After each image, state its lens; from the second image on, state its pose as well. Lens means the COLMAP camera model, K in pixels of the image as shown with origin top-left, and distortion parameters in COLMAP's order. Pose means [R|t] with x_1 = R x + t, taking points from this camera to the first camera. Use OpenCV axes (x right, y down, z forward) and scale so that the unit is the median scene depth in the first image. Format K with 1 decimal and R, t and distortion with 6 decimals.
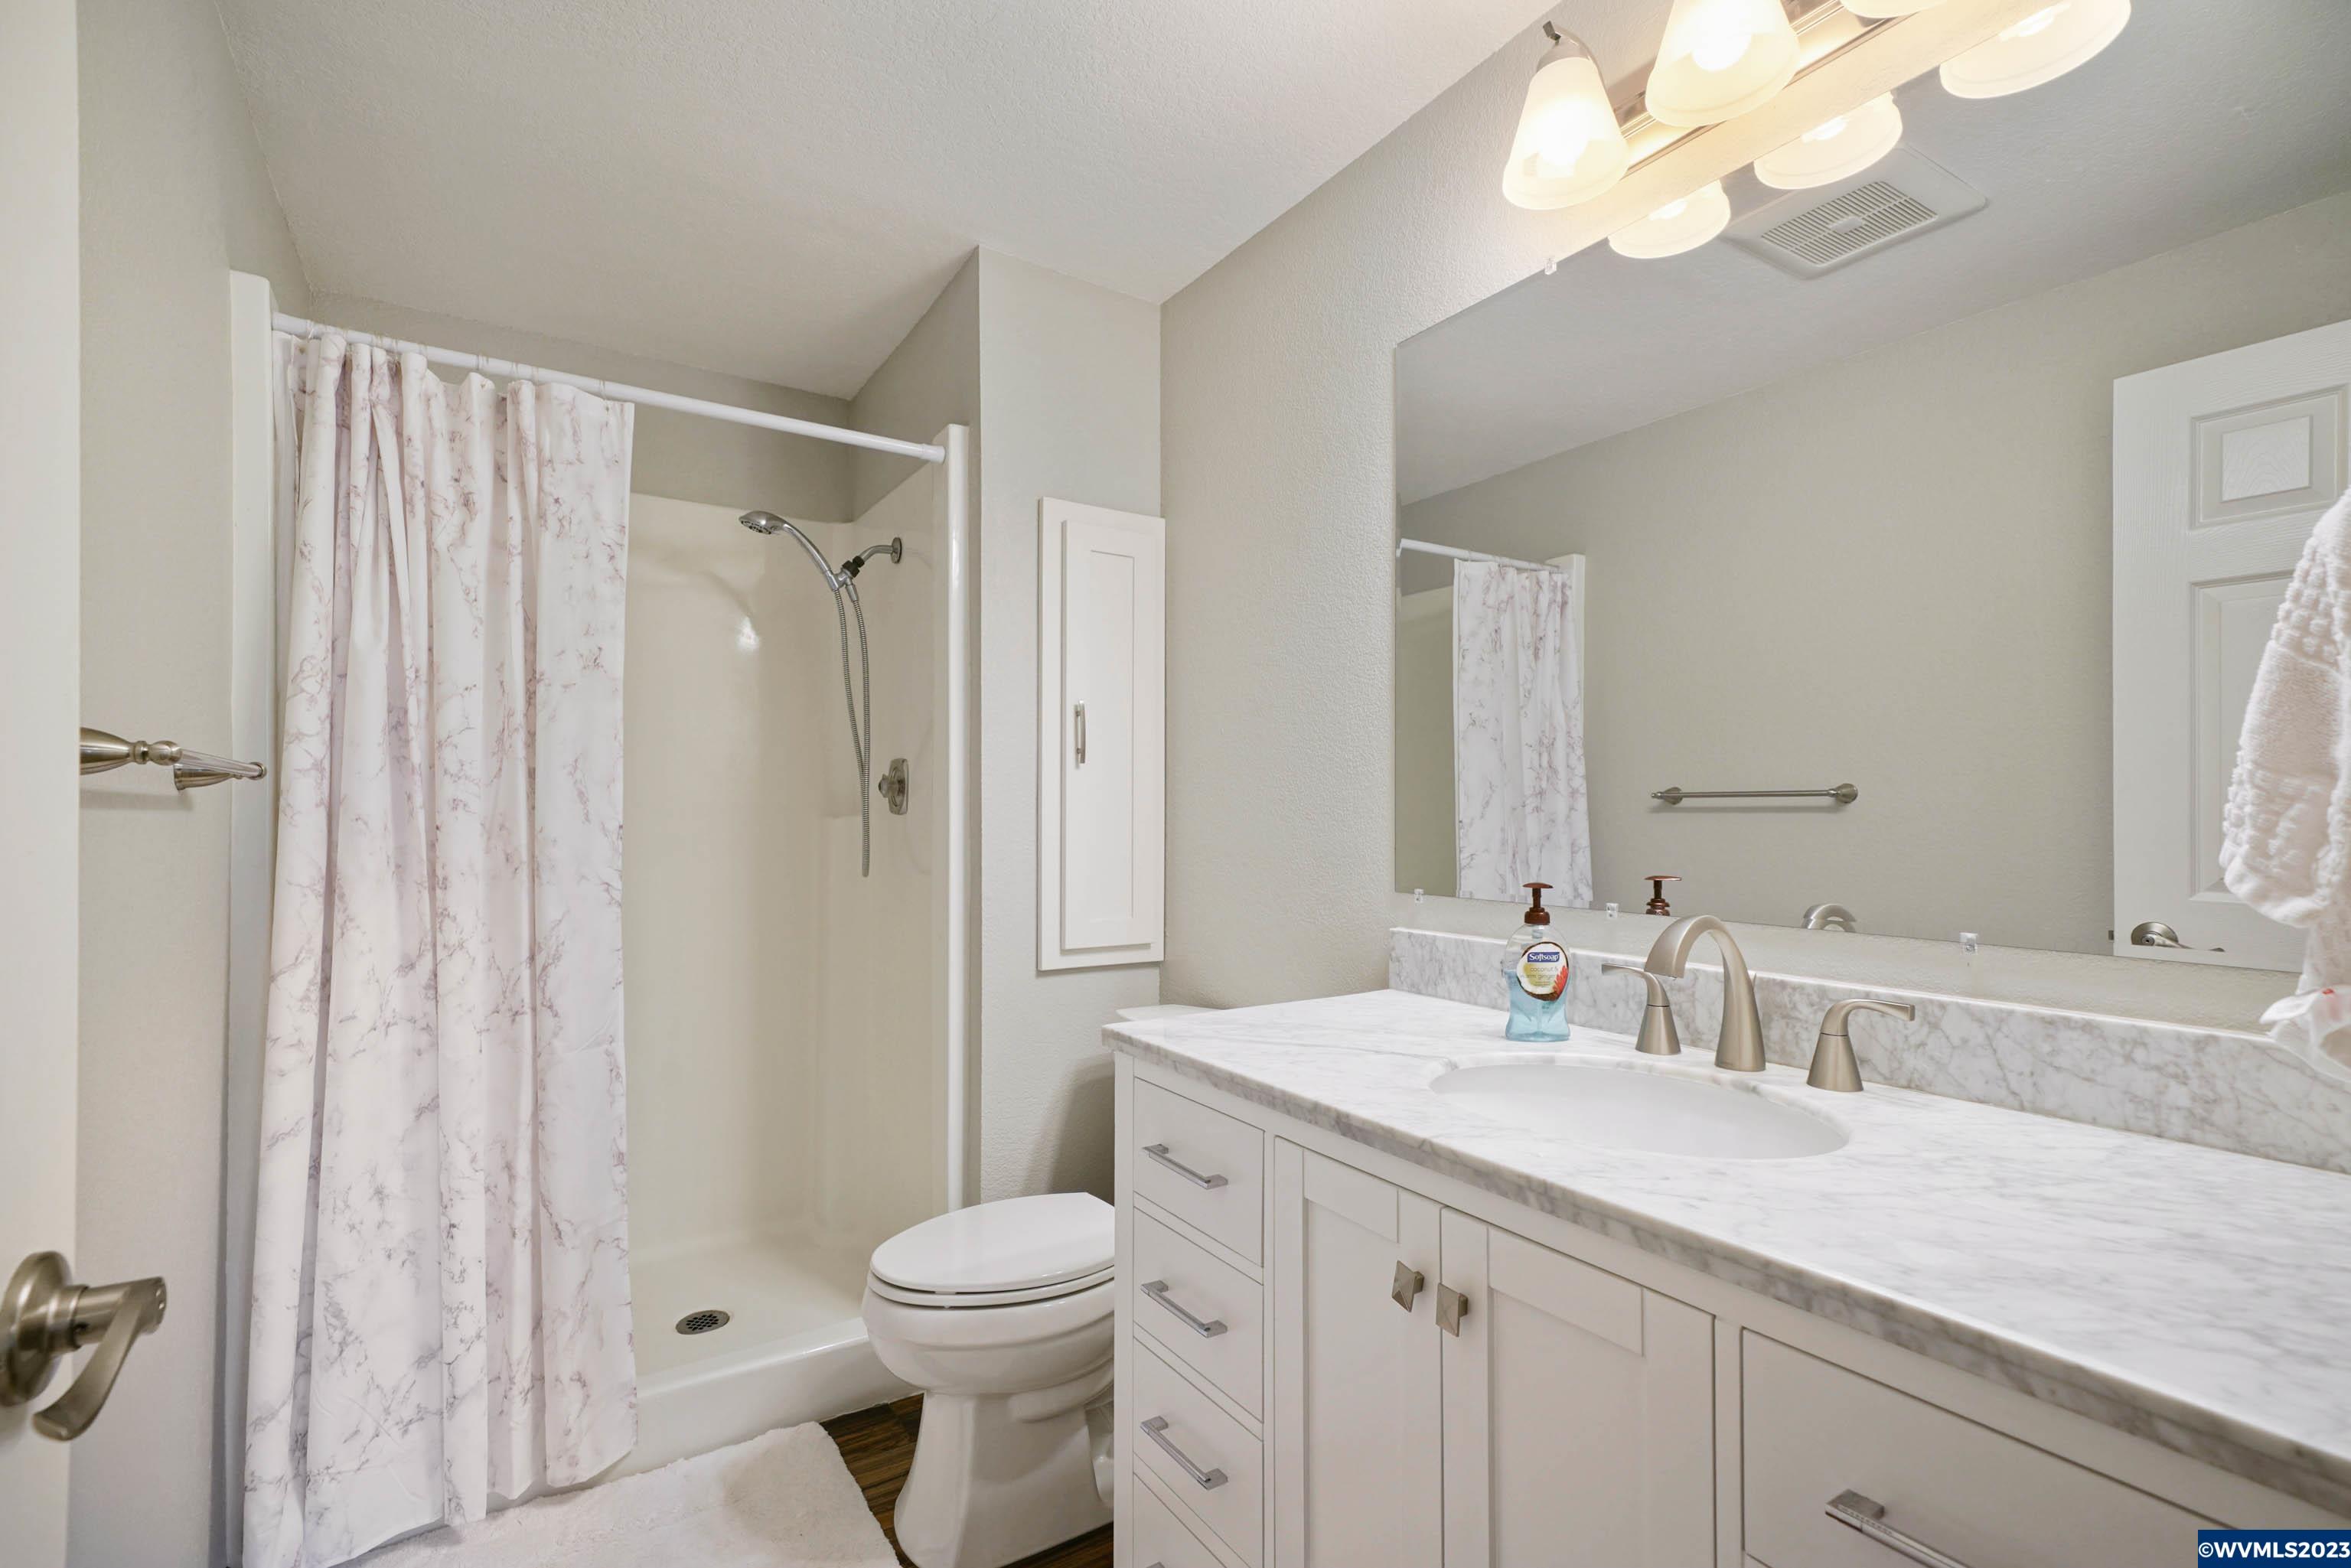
lens RADIAL K [[1040.5, 0, 1179.0], [0, 1040.5, 814.3], [0, 0, 1]] dist [0.001266, 0.000118]
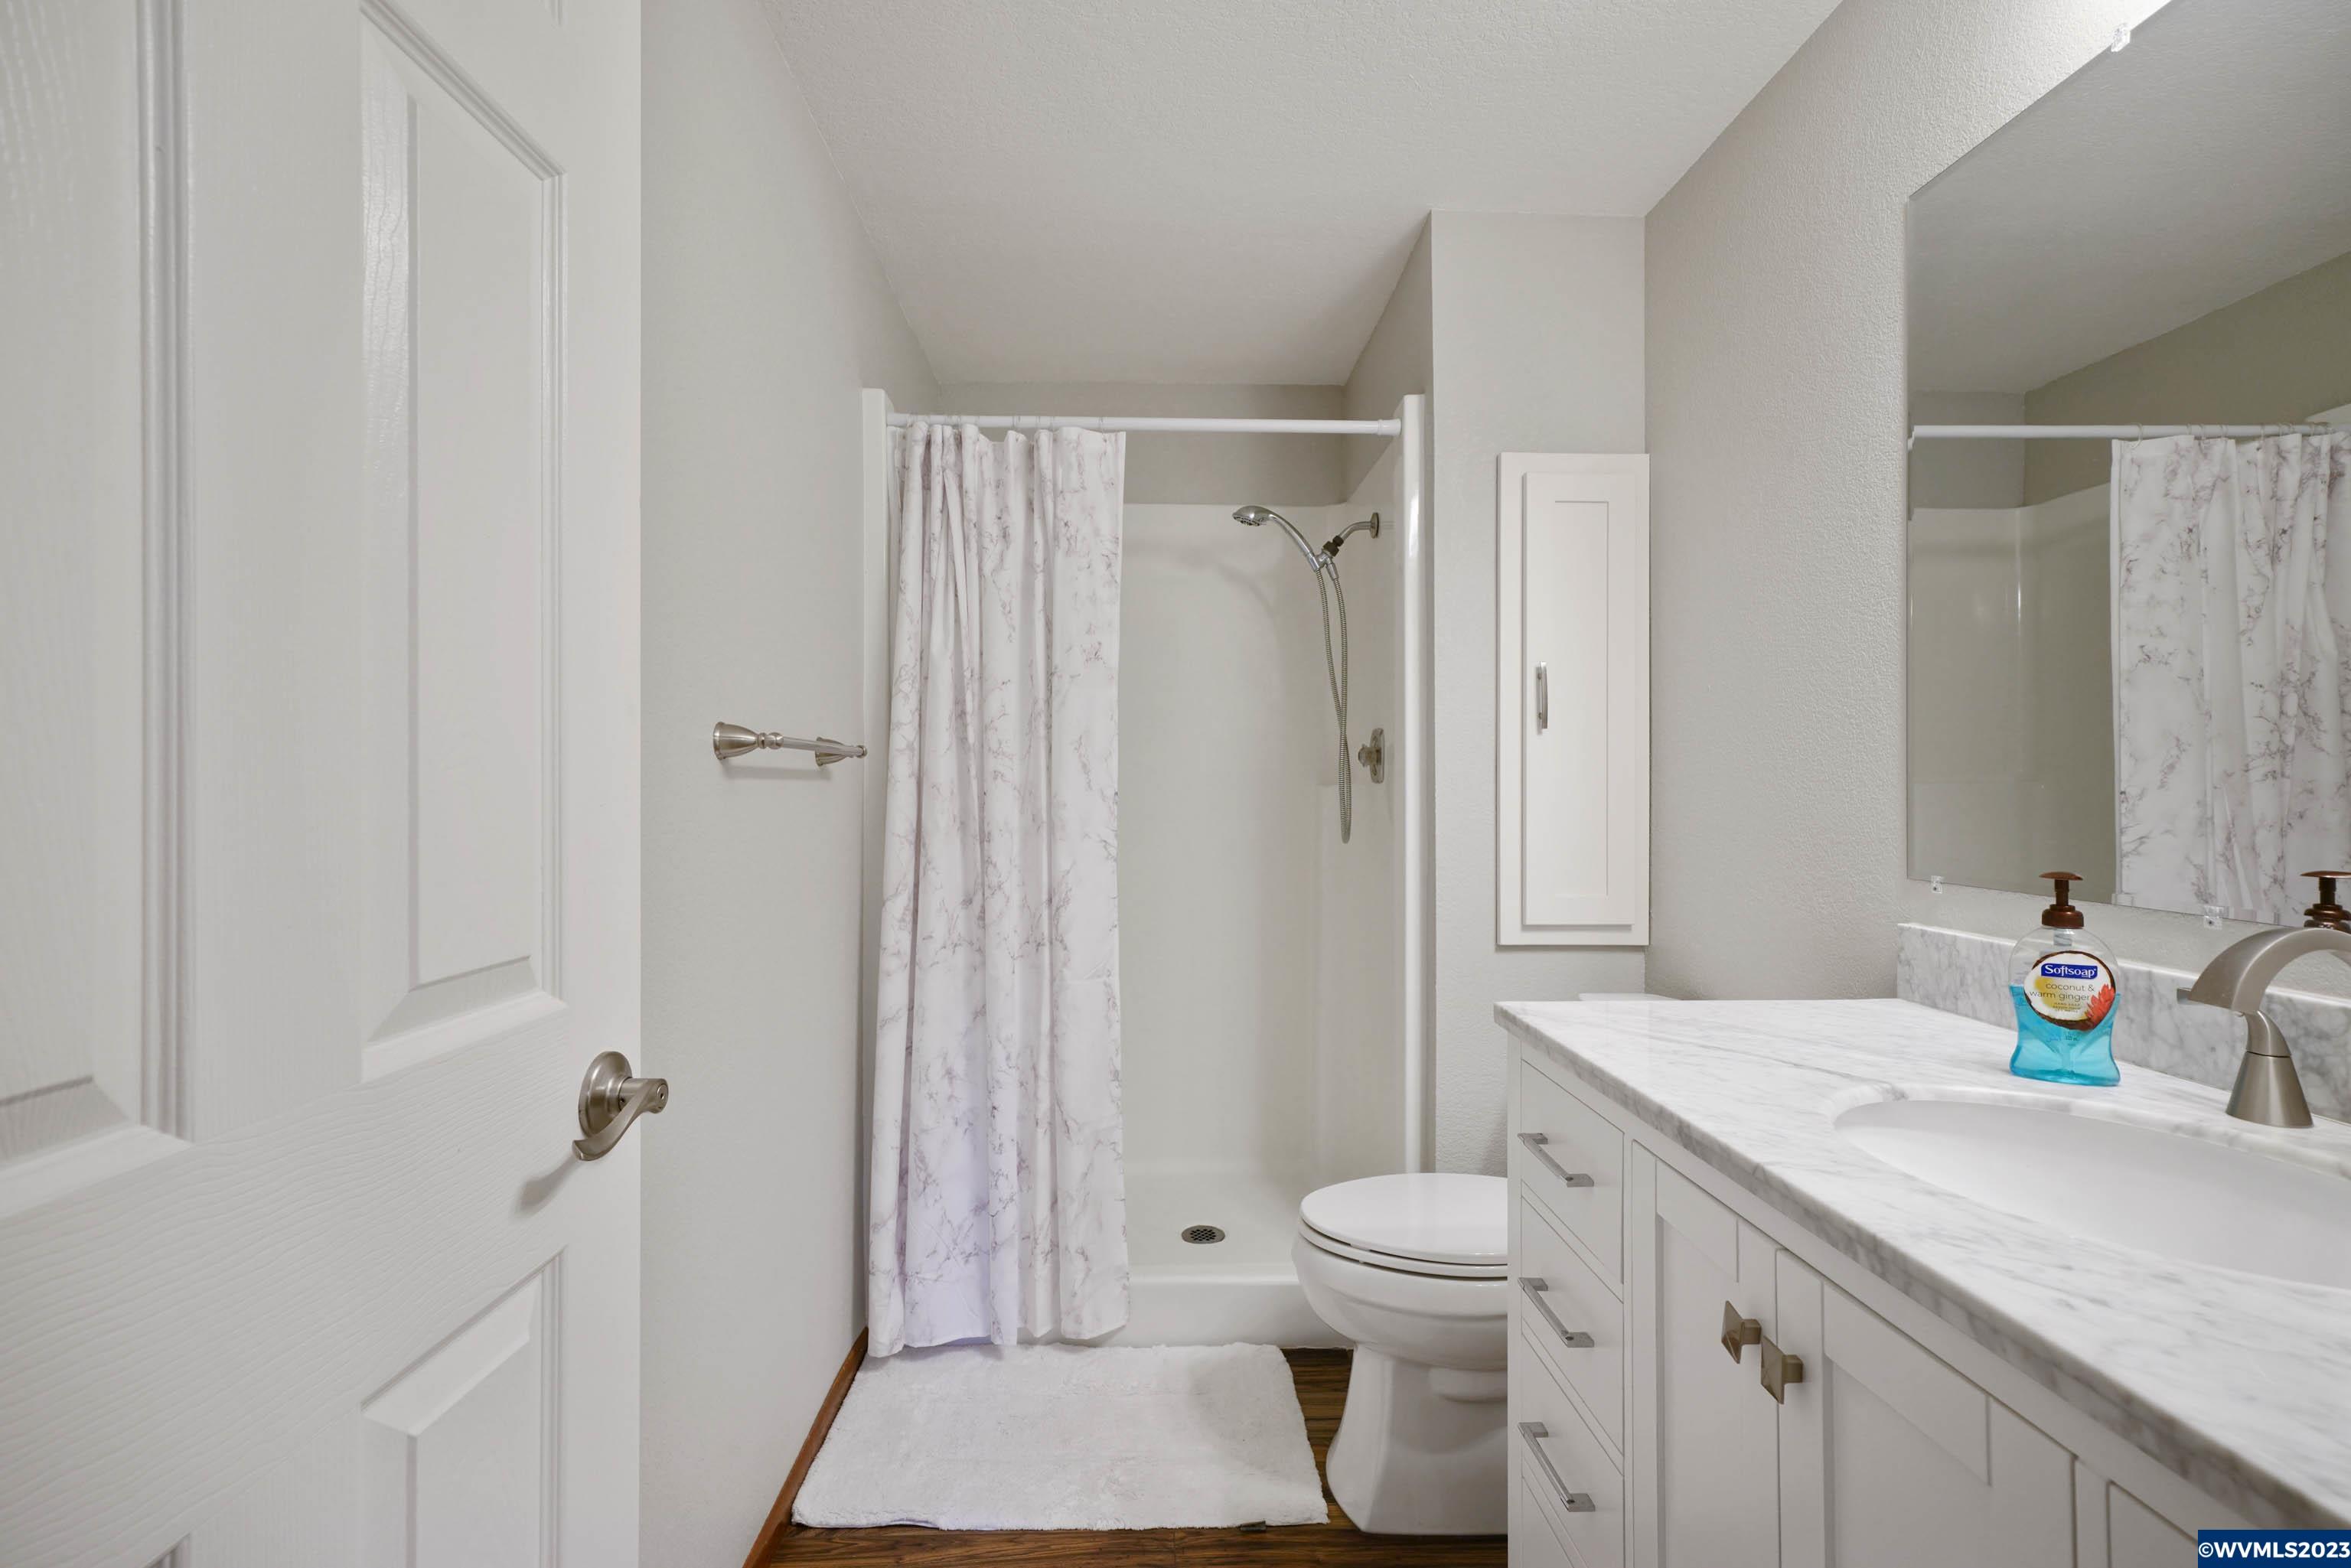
lens RADIAL K [[1044.2, 0, 1155.4], [0, 1044.2, 786.3], [0, 0, 1]] dist [0.002017, 0.000062]
pose [[0.859513, 0.000837, -0.511113, 0.115599], [0.000512, 0.999997, 0.002499, 0.000987], [0.511113, -0.002409, 0.859510, 0.008616]]
